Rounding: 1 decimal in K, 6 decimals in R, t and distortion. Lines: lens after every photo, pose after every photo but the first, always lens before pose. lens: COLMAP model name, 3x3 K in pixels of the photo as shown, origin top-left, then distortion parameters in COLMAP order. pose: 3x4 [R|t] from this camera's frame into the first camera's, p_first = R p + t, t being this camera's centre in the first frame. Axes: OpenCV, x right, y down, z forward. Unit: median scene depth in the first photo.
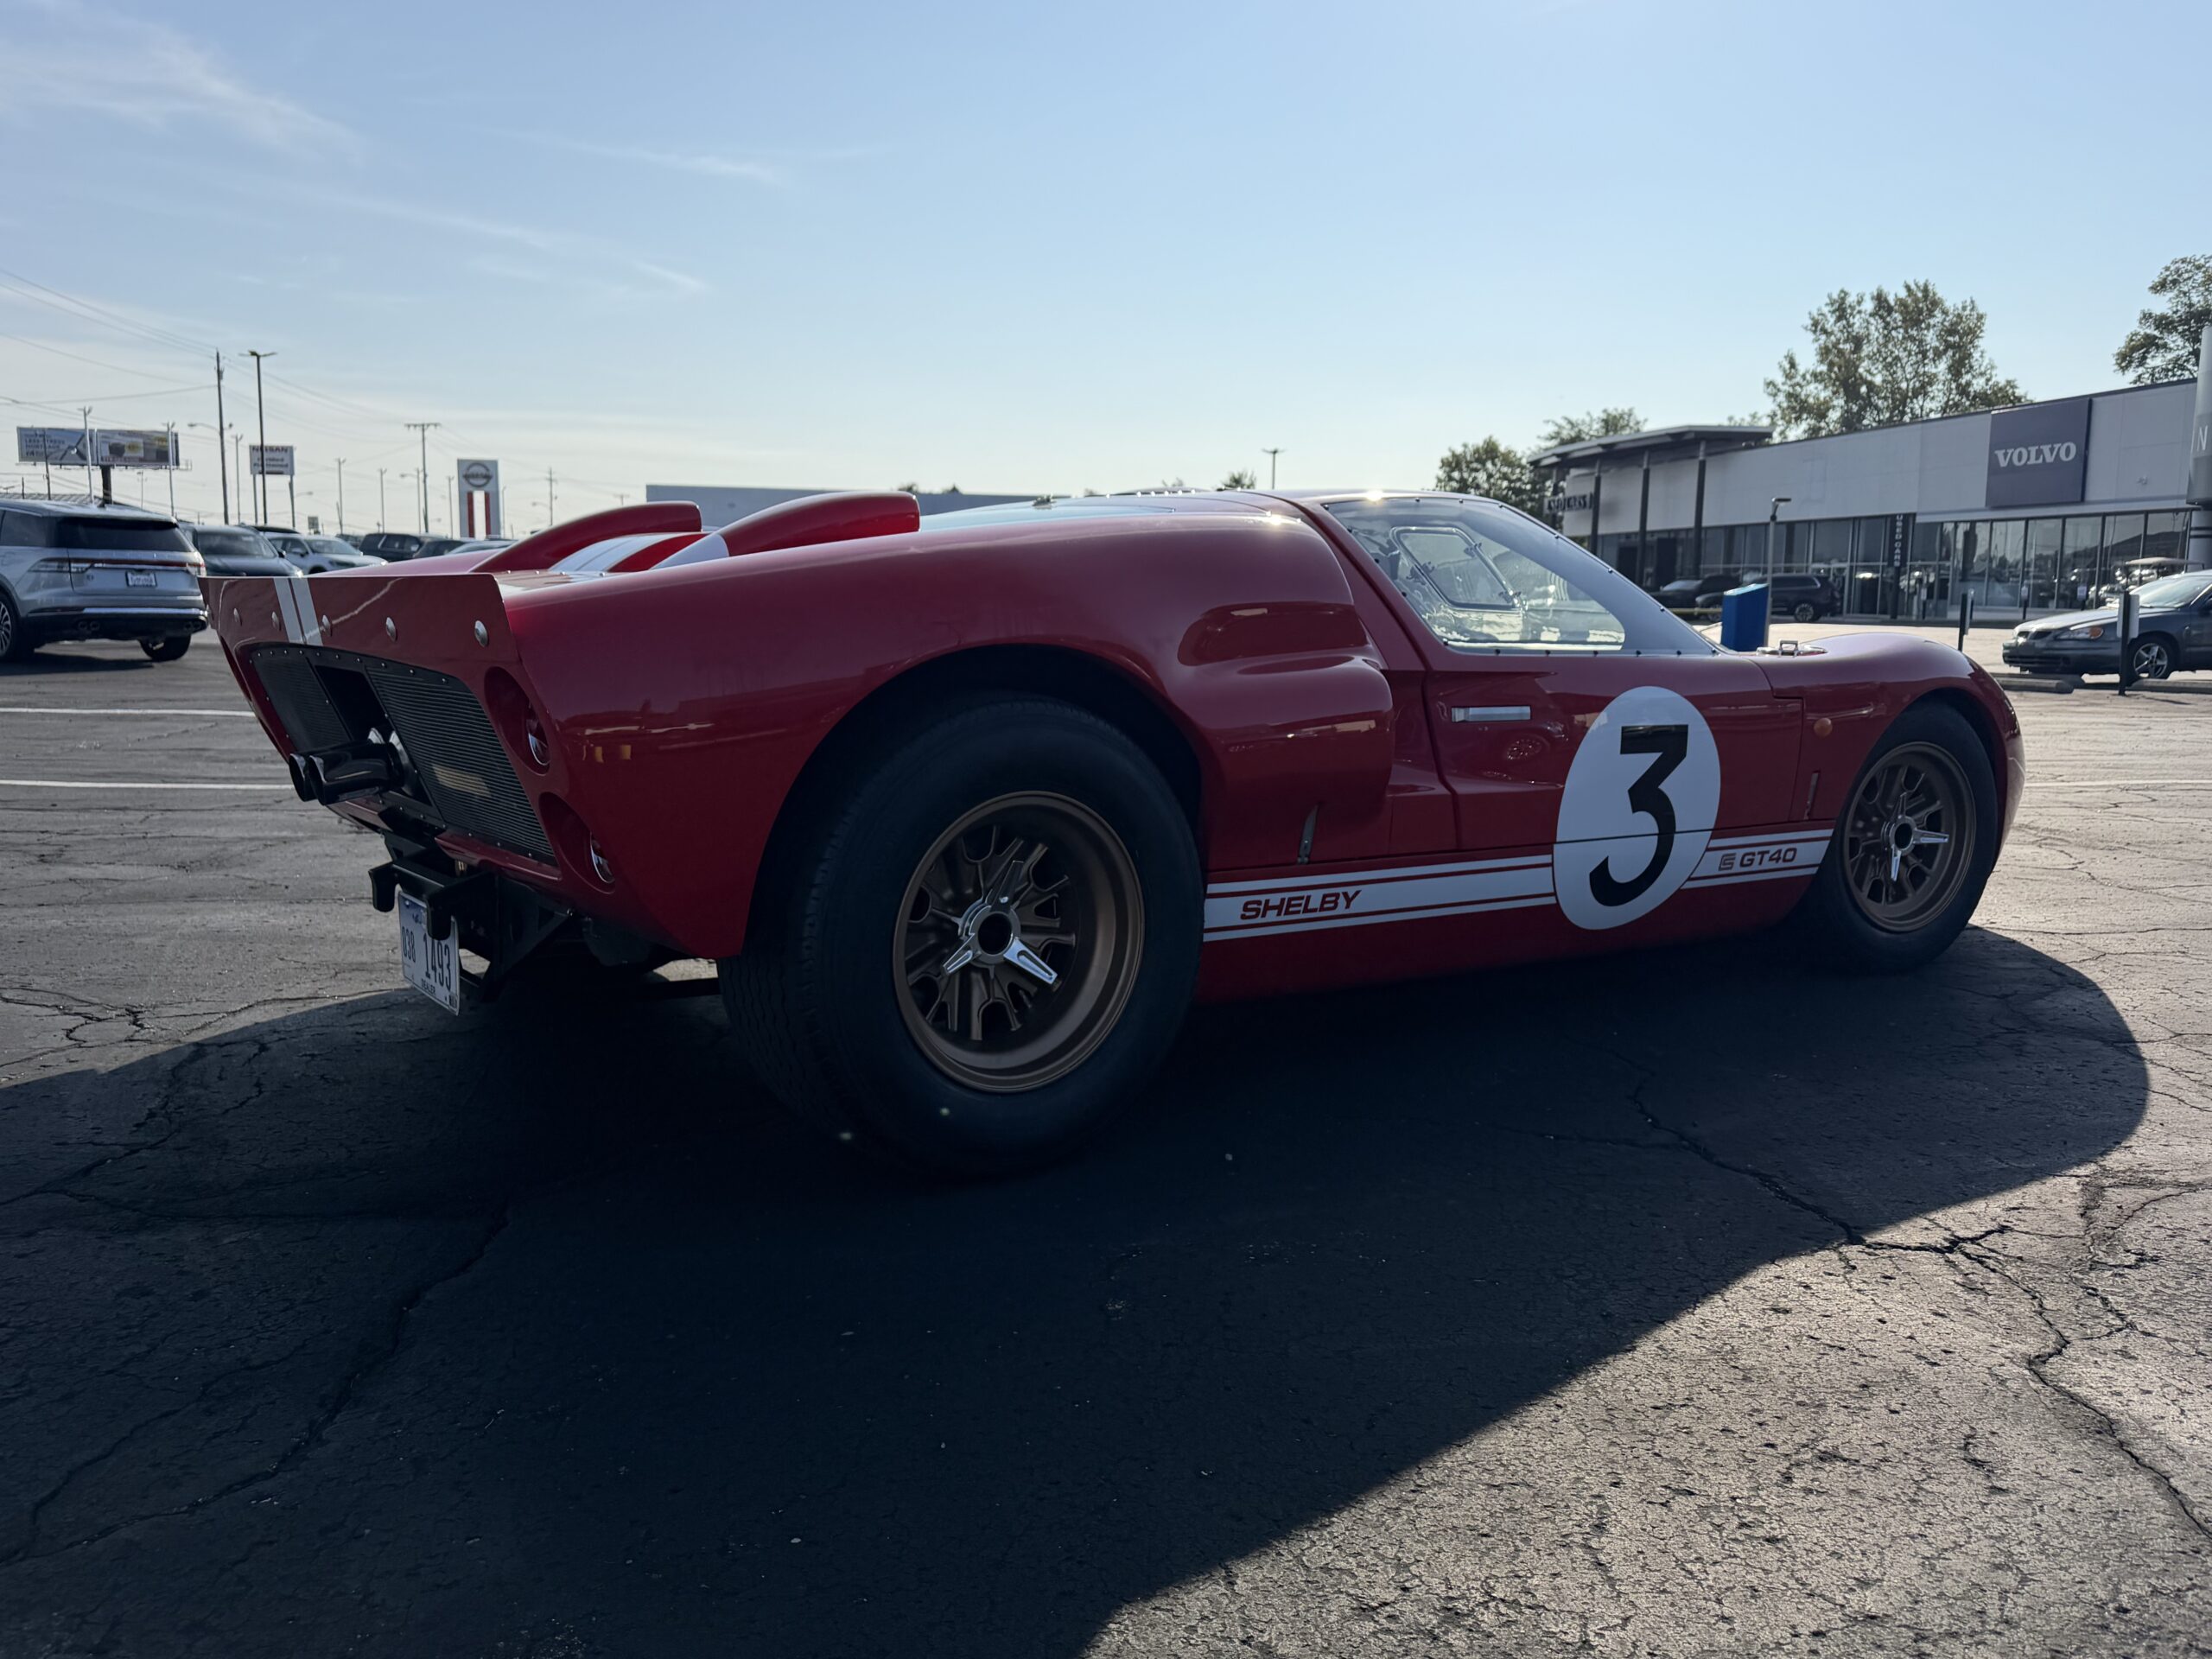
lens RADIAL K [[1768.2, 0, 1100.4], [0, 1768.2, 824.7], [0, 0, 1]] dist [0.053192, -0.069233]
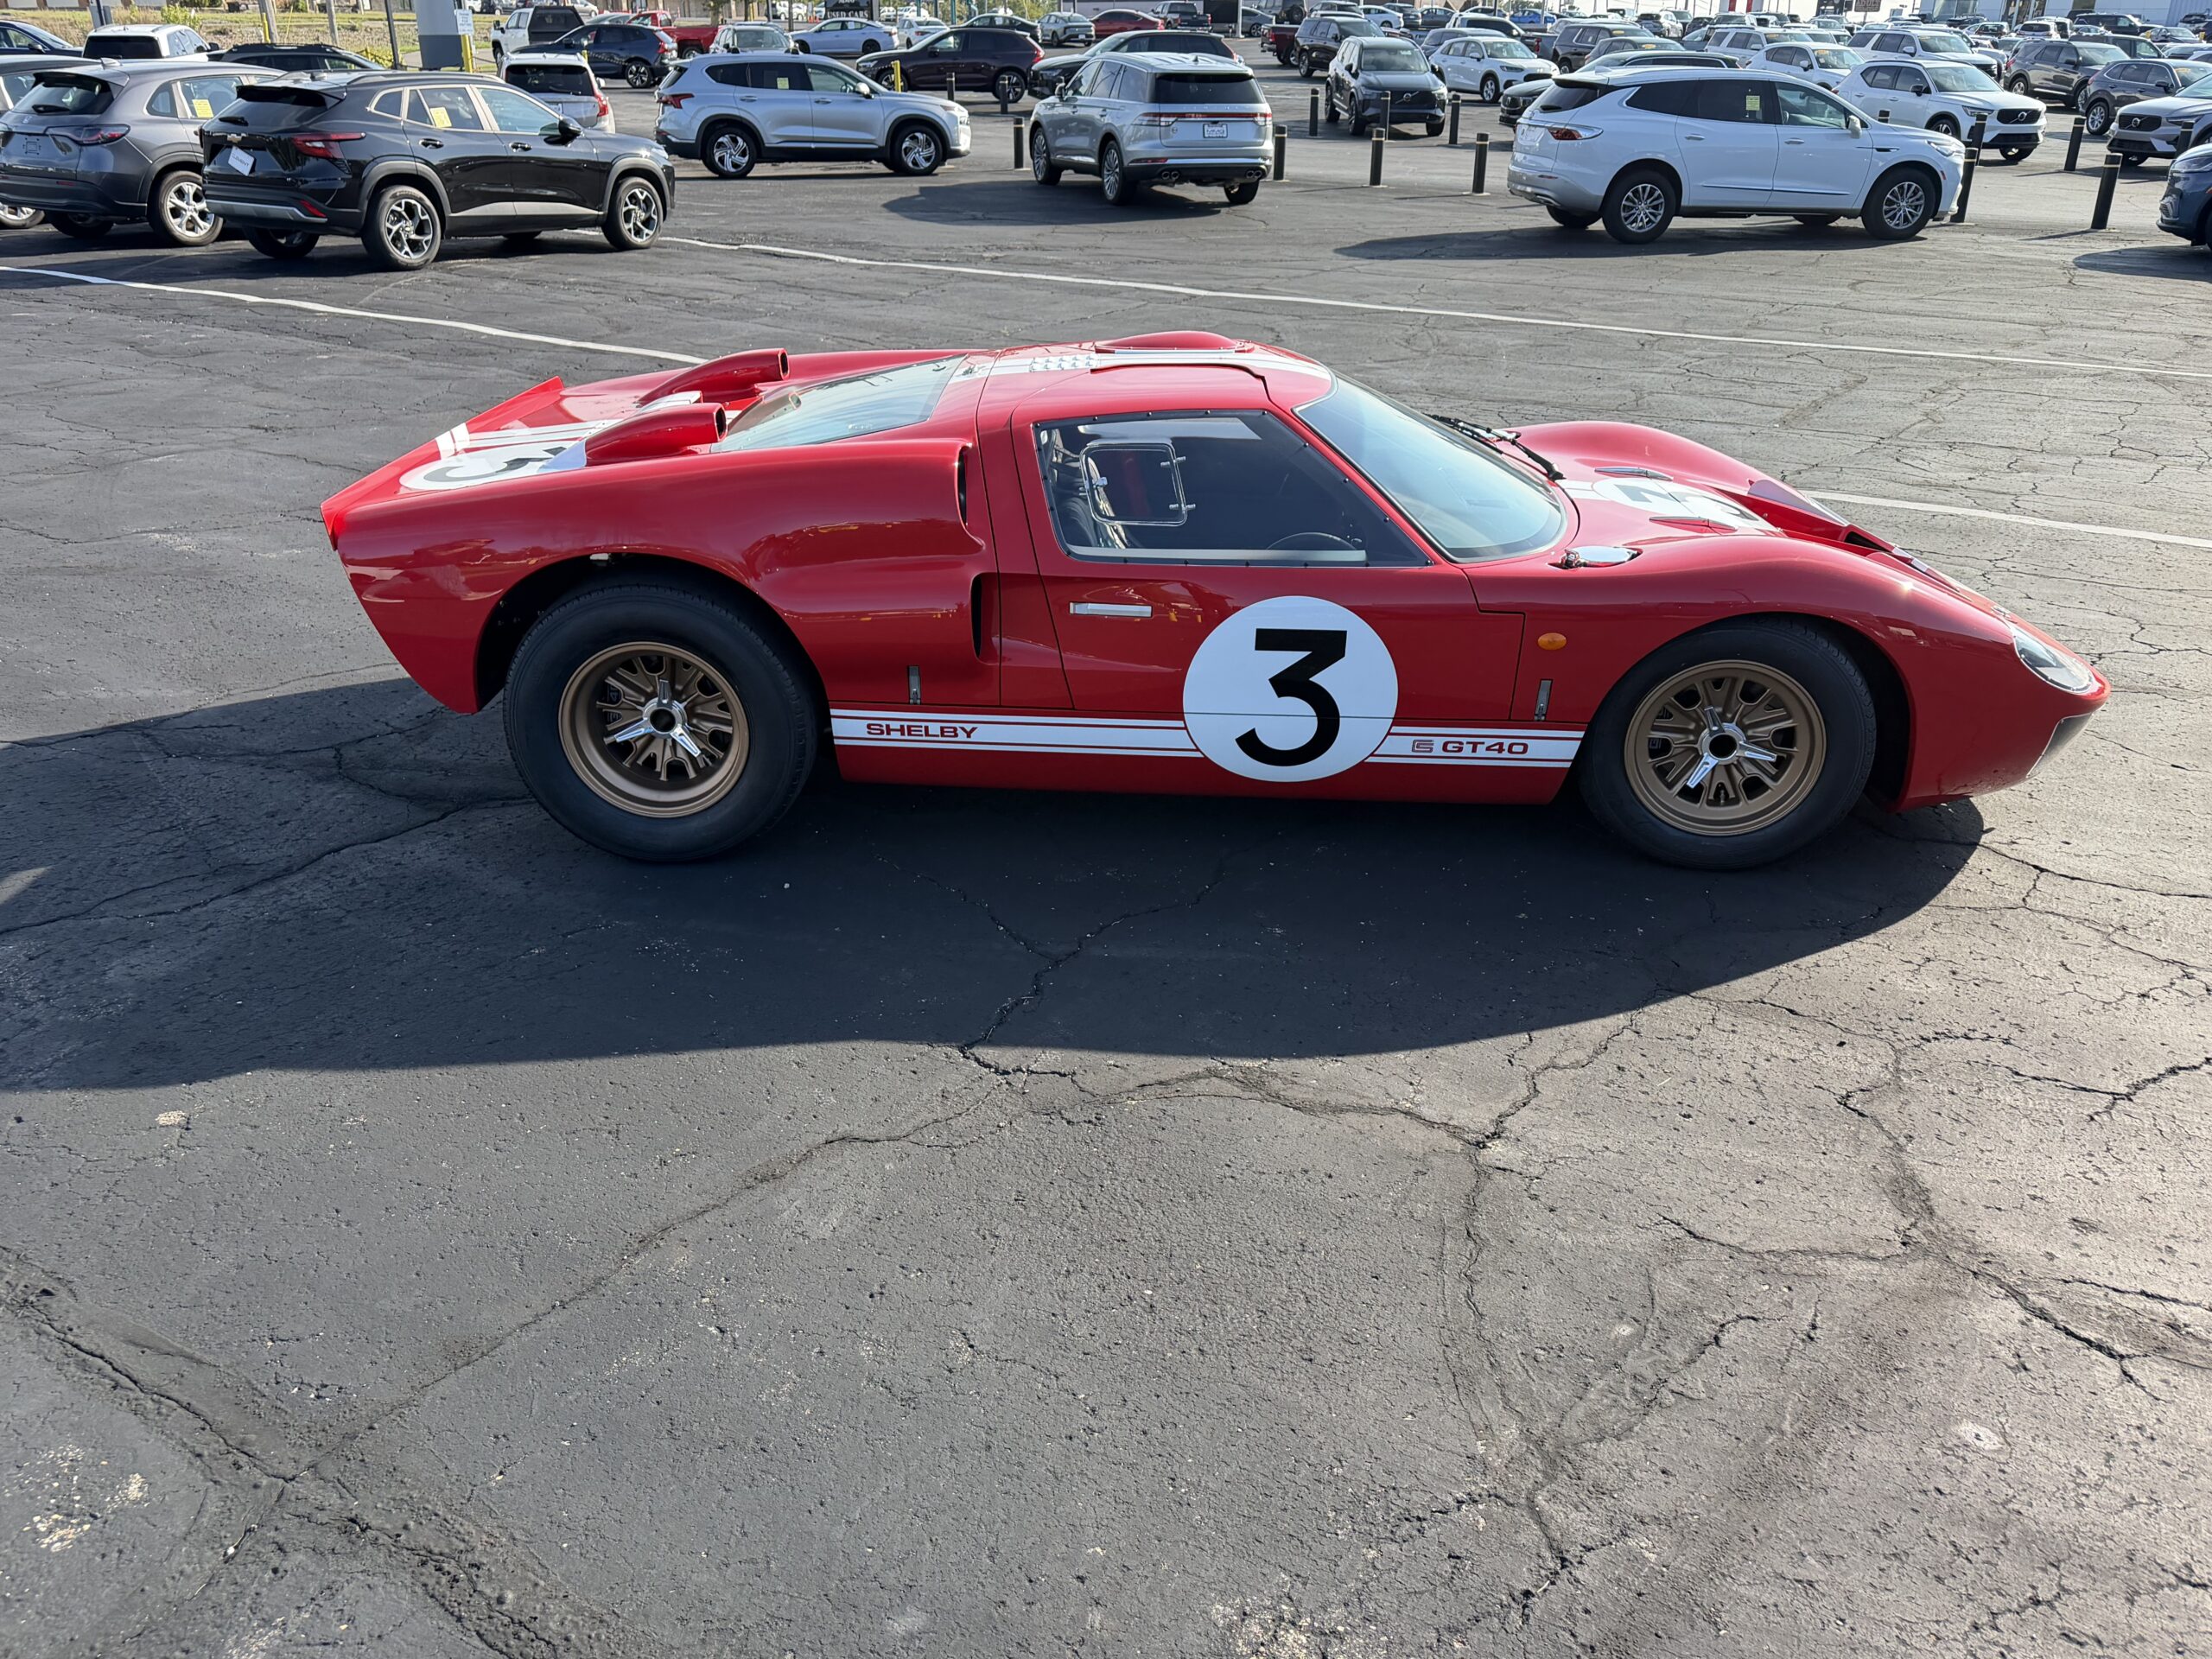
lens RADIAL K [[1755.3, 0, 1078.0], [0, 1755.3, 844.8], [0, 0, 1]] dist [0.066617, -0.091974]
pose [[0.775185, 0.247090, -0.581407, 1.092068], [-0.069109, 0.947980, 0.310736, -0.327207], [0.627942, -0.200698, 0.751937, -0.008966]]
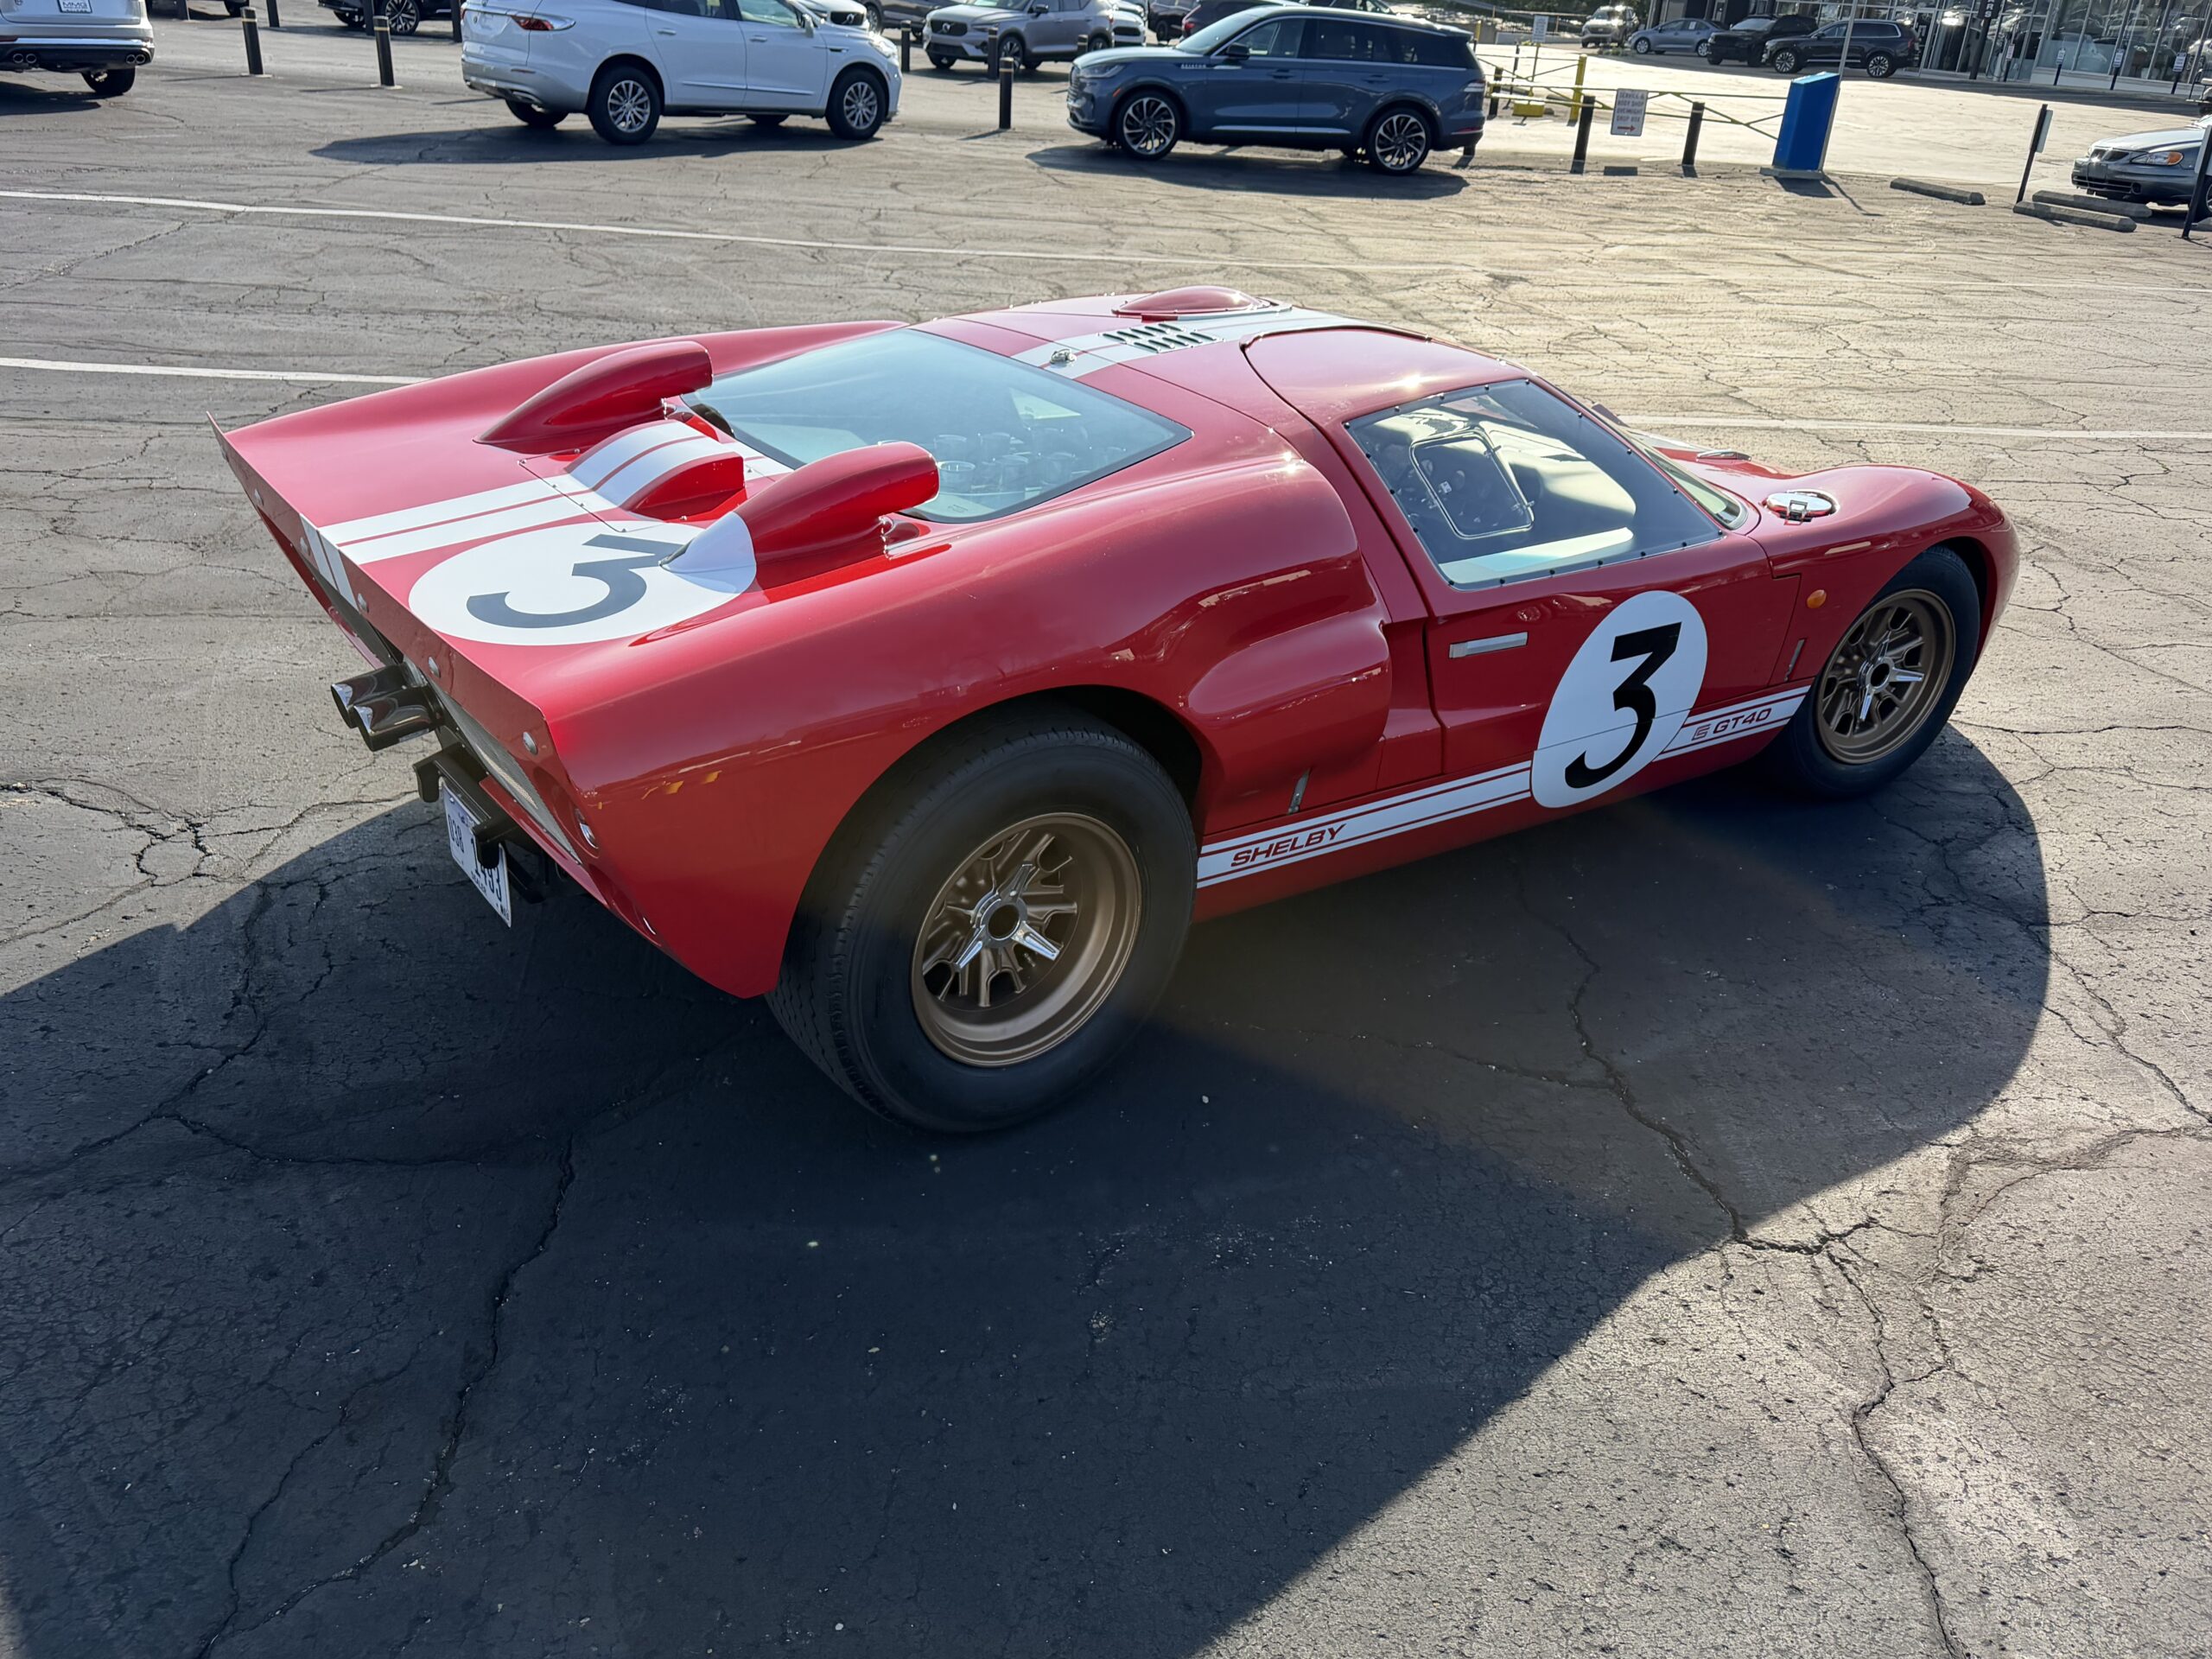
lens RADIAL K [[1768.2, 0, 1100.4], [0, 1768.2, 824.7], [0, 0, 1]] dist [0.053192, -0.069233]
pose [[0.999064, 0.041838, 0.010941, -0.012933], [-0.043159, 0.948721, 0.313153, -0.305770], [0.002722, -0.313332, 0.949640, -0.014589]]
